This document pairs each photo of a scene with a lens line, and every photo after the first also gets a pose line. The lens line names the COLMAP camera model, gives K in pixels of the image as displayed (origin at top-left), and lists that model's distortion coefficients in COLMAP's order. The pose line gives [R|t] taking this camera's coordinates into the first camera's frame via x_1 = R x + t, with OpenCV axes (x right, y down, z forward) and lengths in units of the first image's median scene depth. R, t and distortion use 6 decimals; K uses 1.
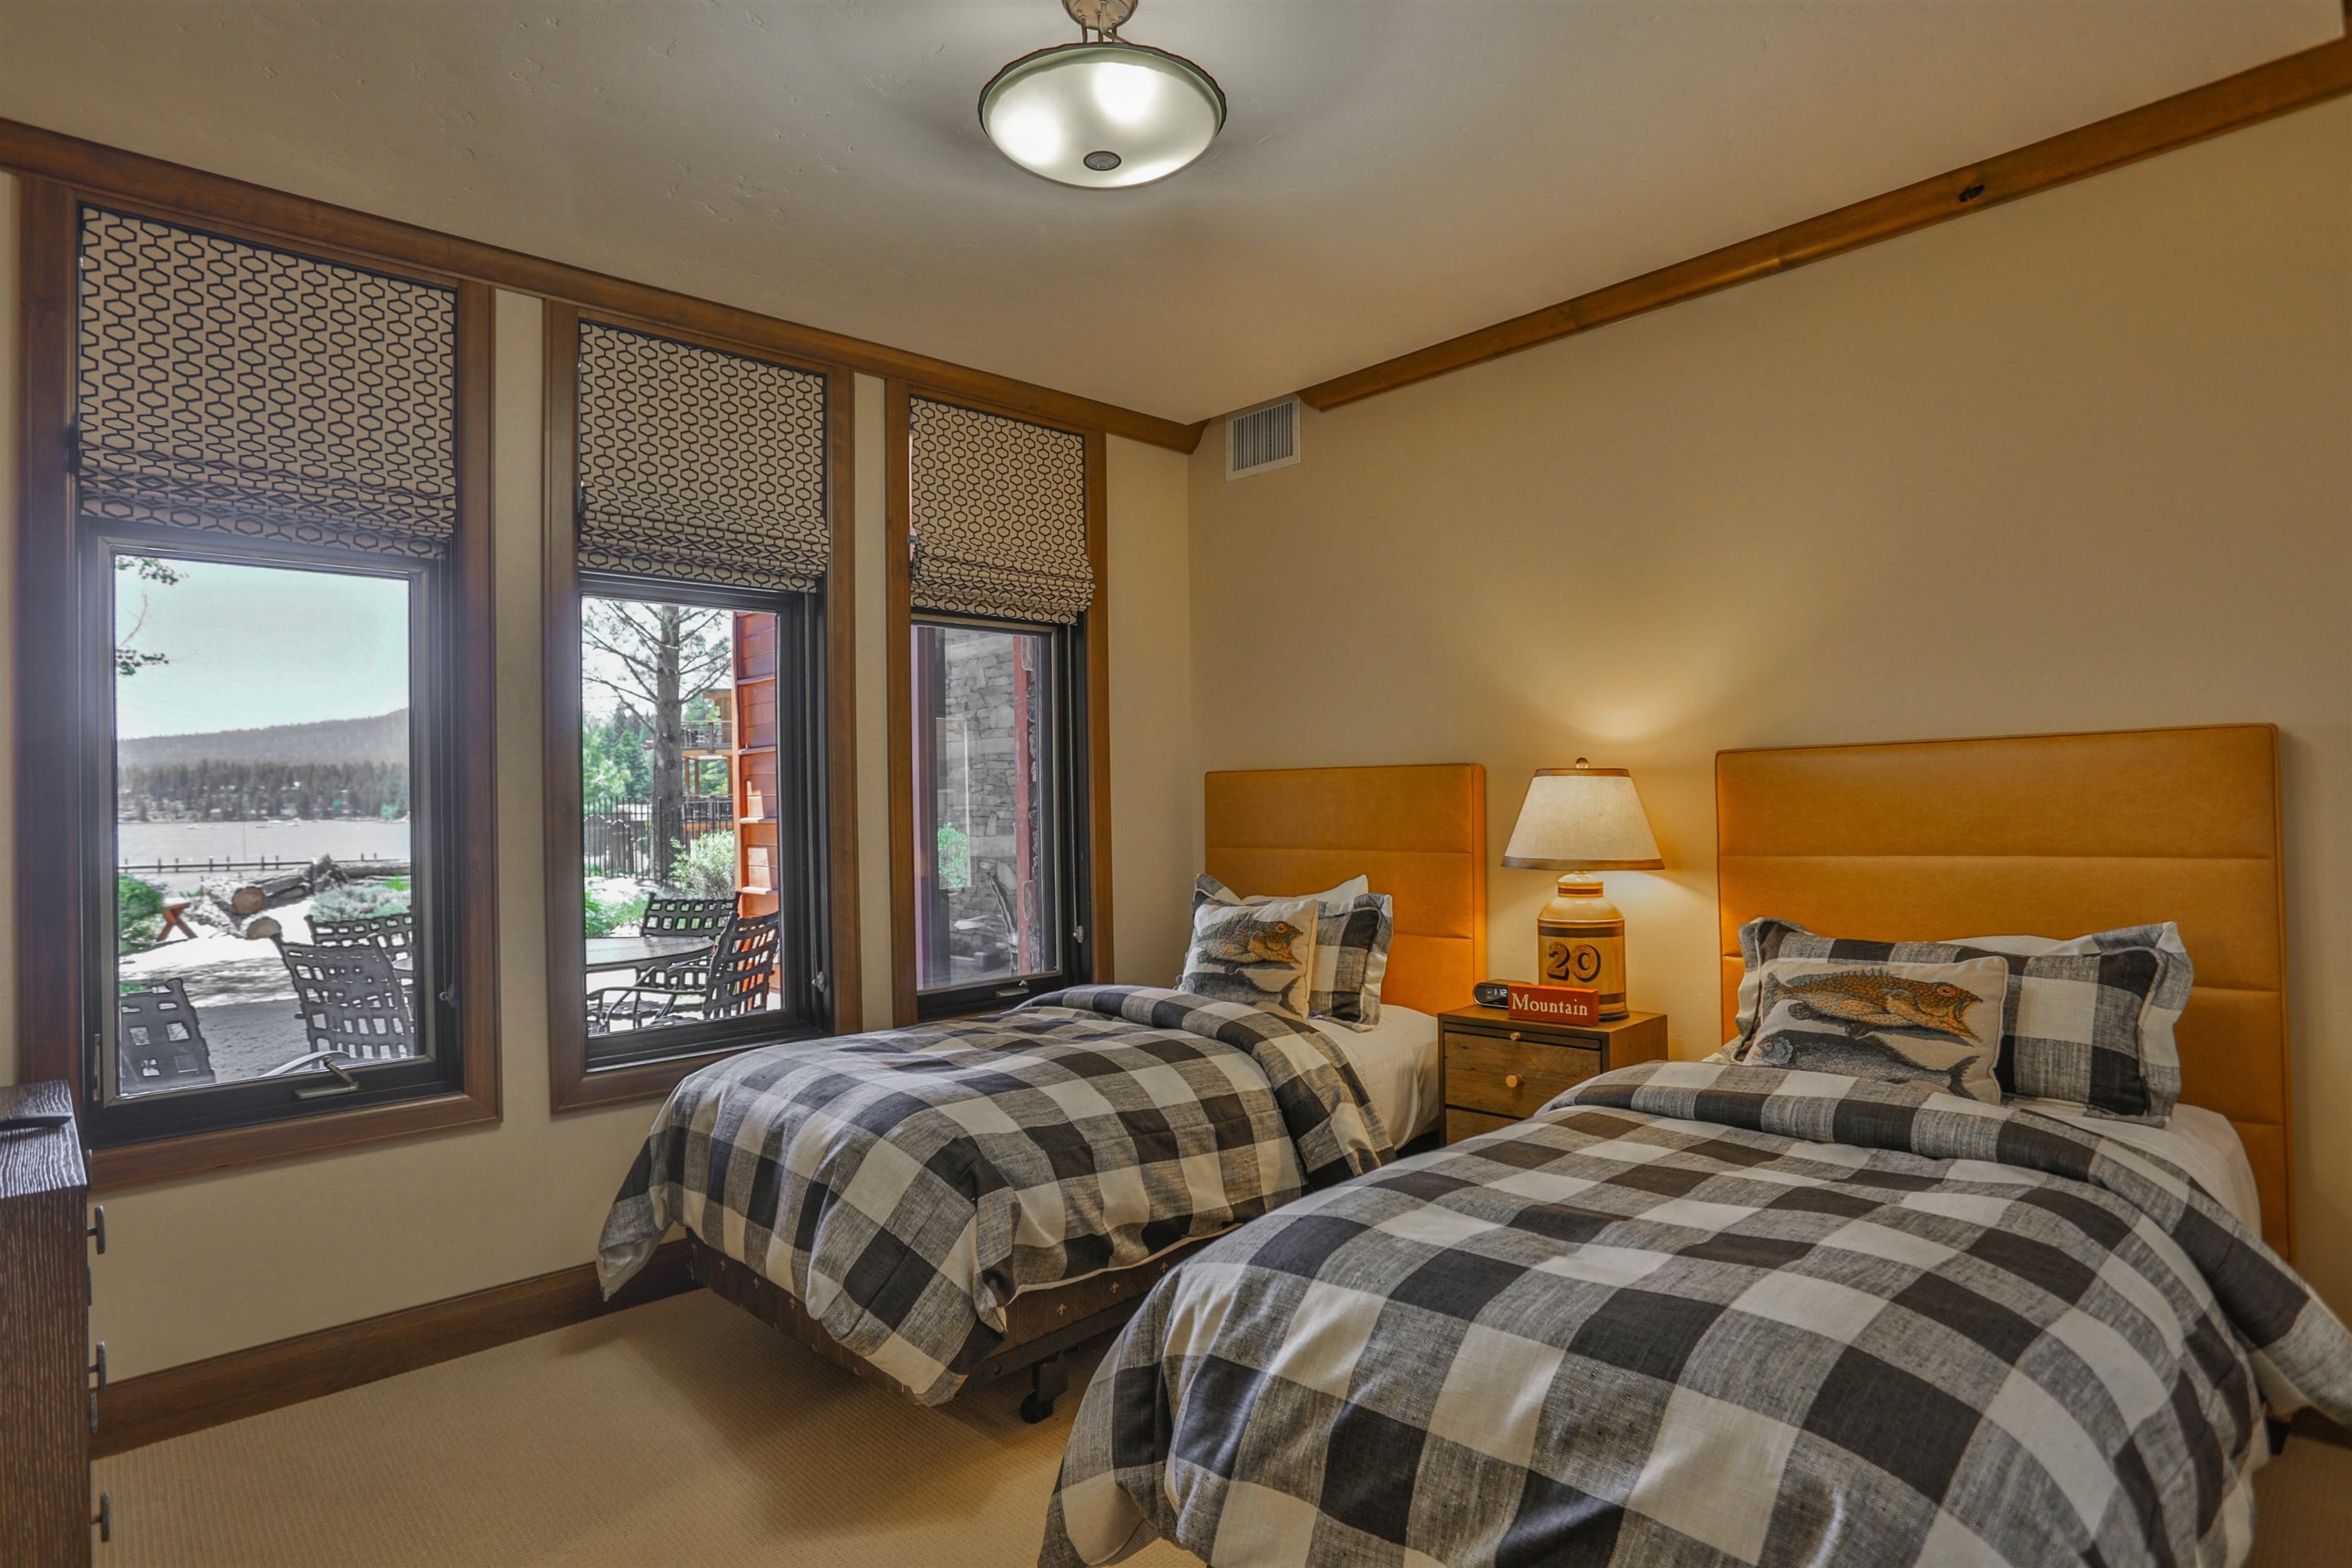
lens RADIAL K [[1207.7, 0, 1162.8], [0, 1207.7, 789.5], [0, 0, 1]] dist [-0.072340, 0.028764]
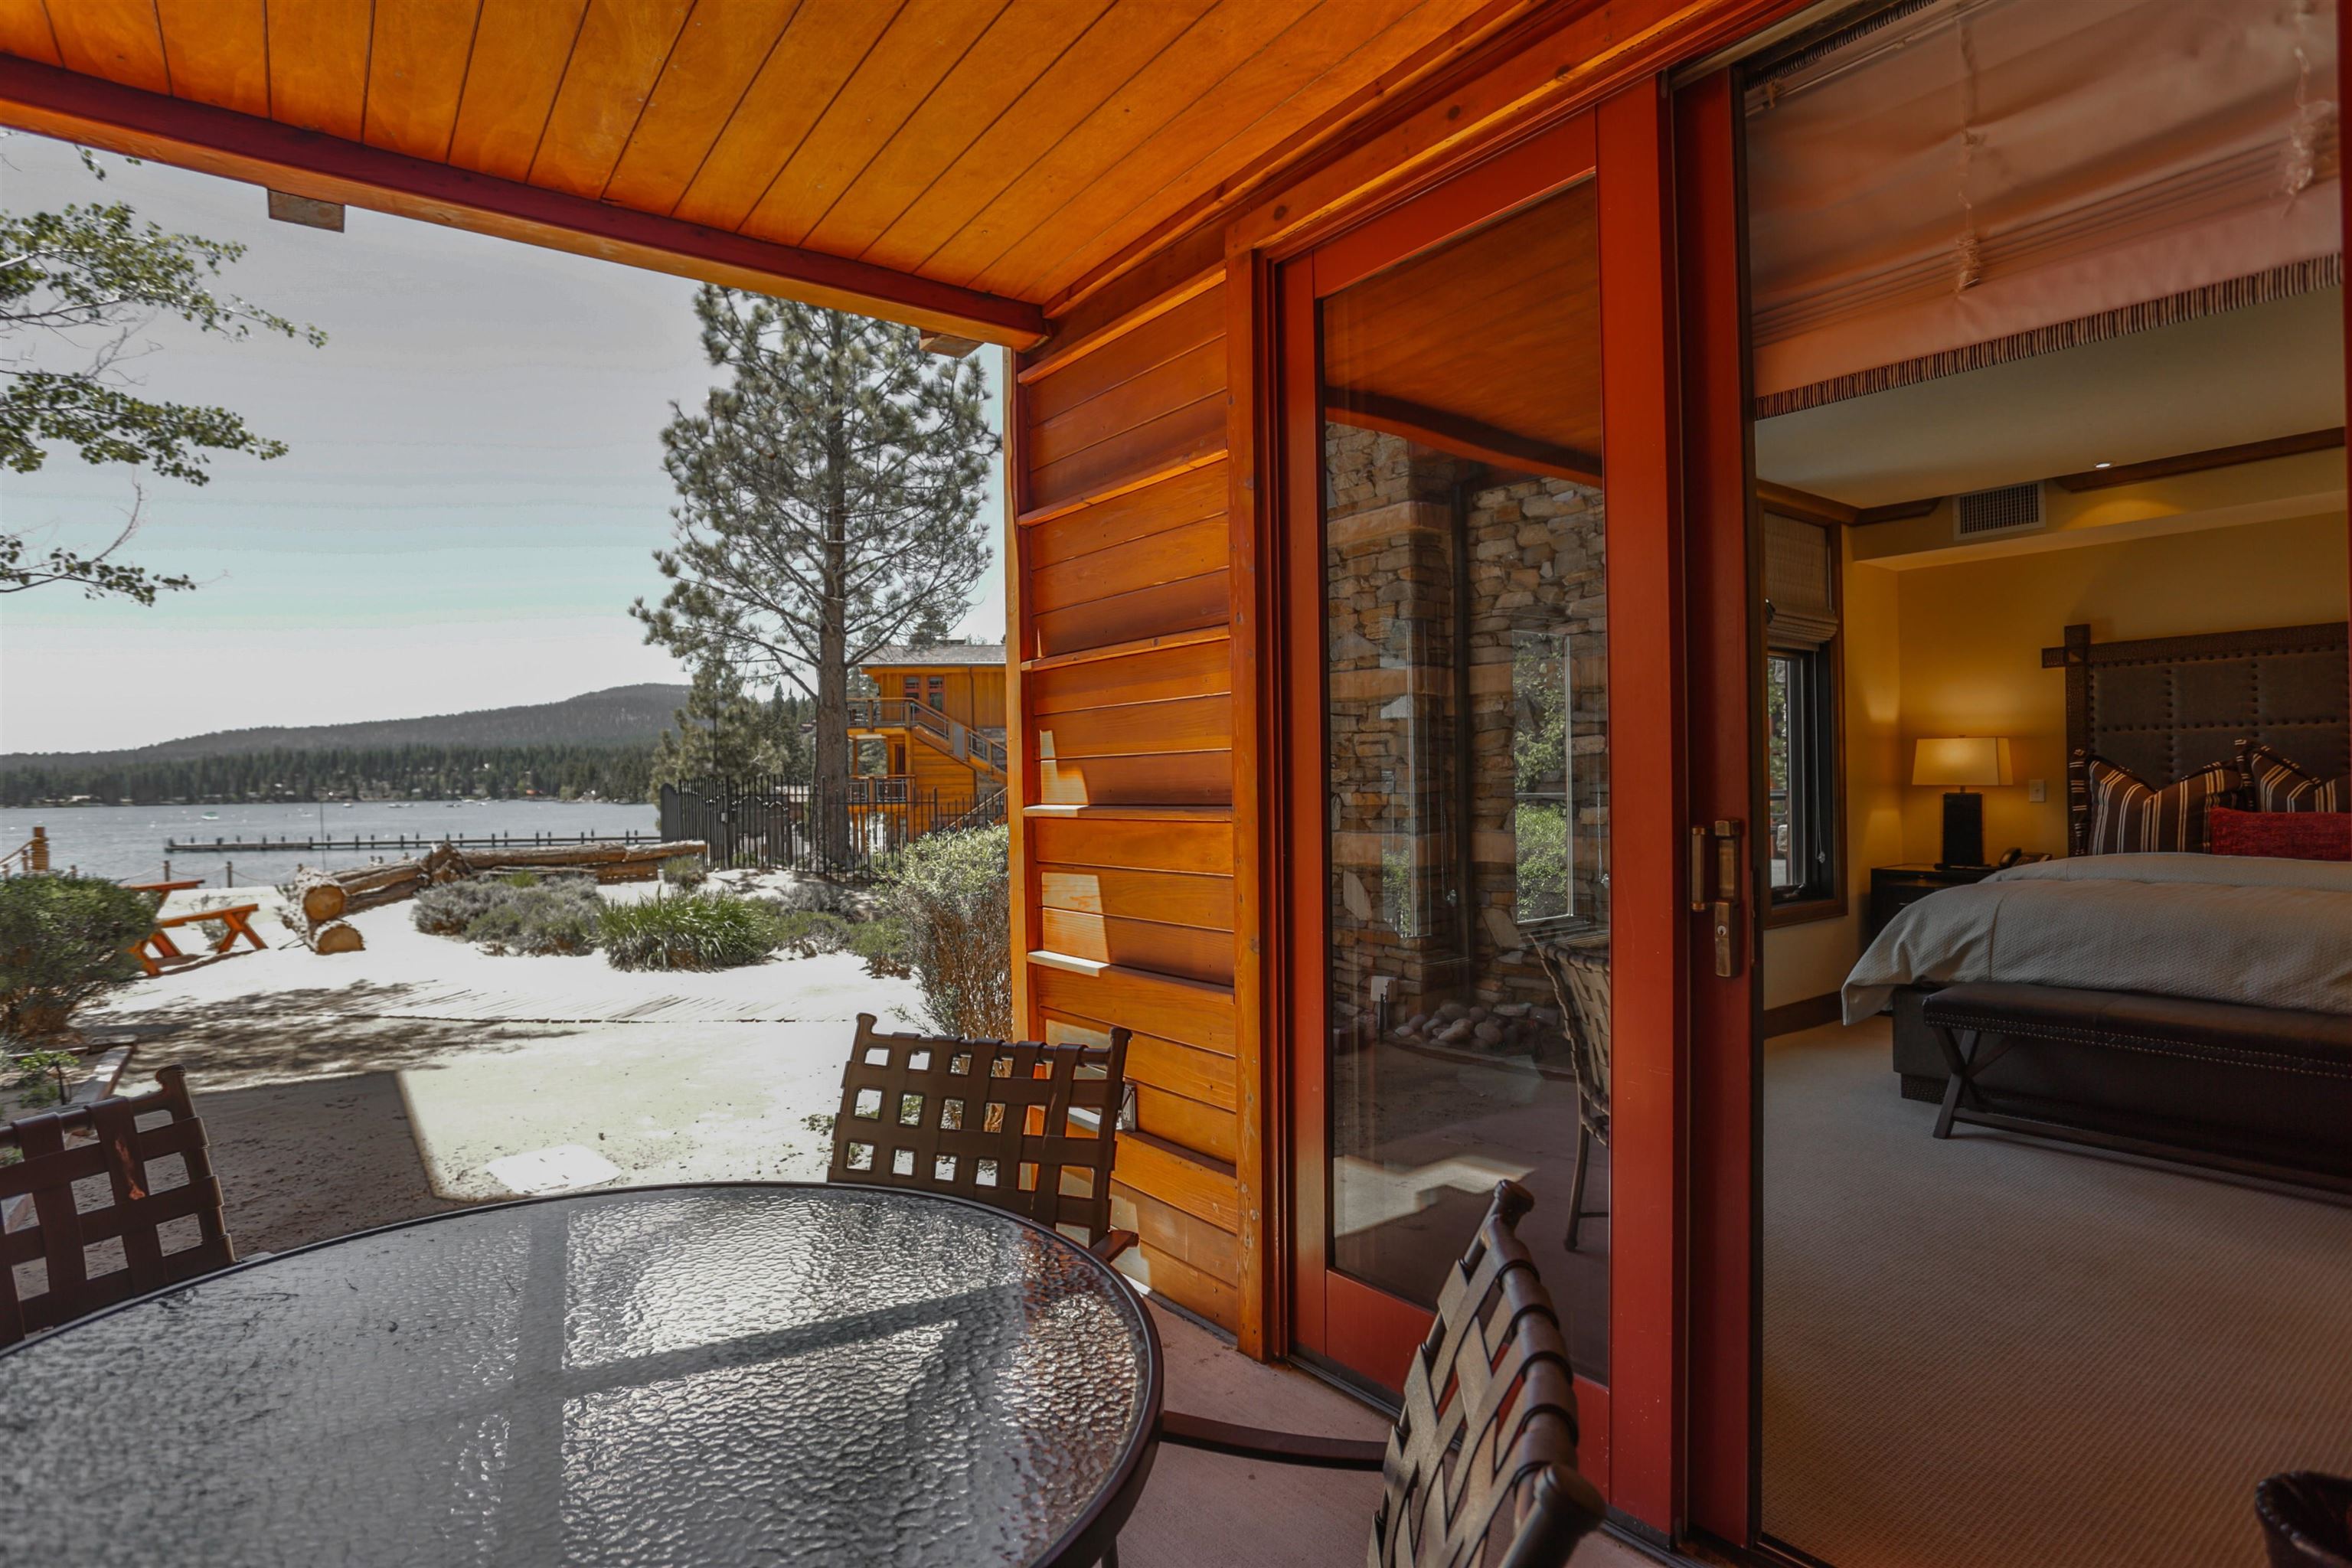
lens RADIAL K [[1187.3, 0, 1149.8], [0, 1187.3, 792.3], [0, 0, 1]] dist [-0.076805, 0.027288]
pose [[0.992557, 0.005559, -0.121650, -0.087287], [-0.003665, 0.999869, 0.015793, 0.003923], [0.121722, -0.015229, 0.992447, 0.191503]]
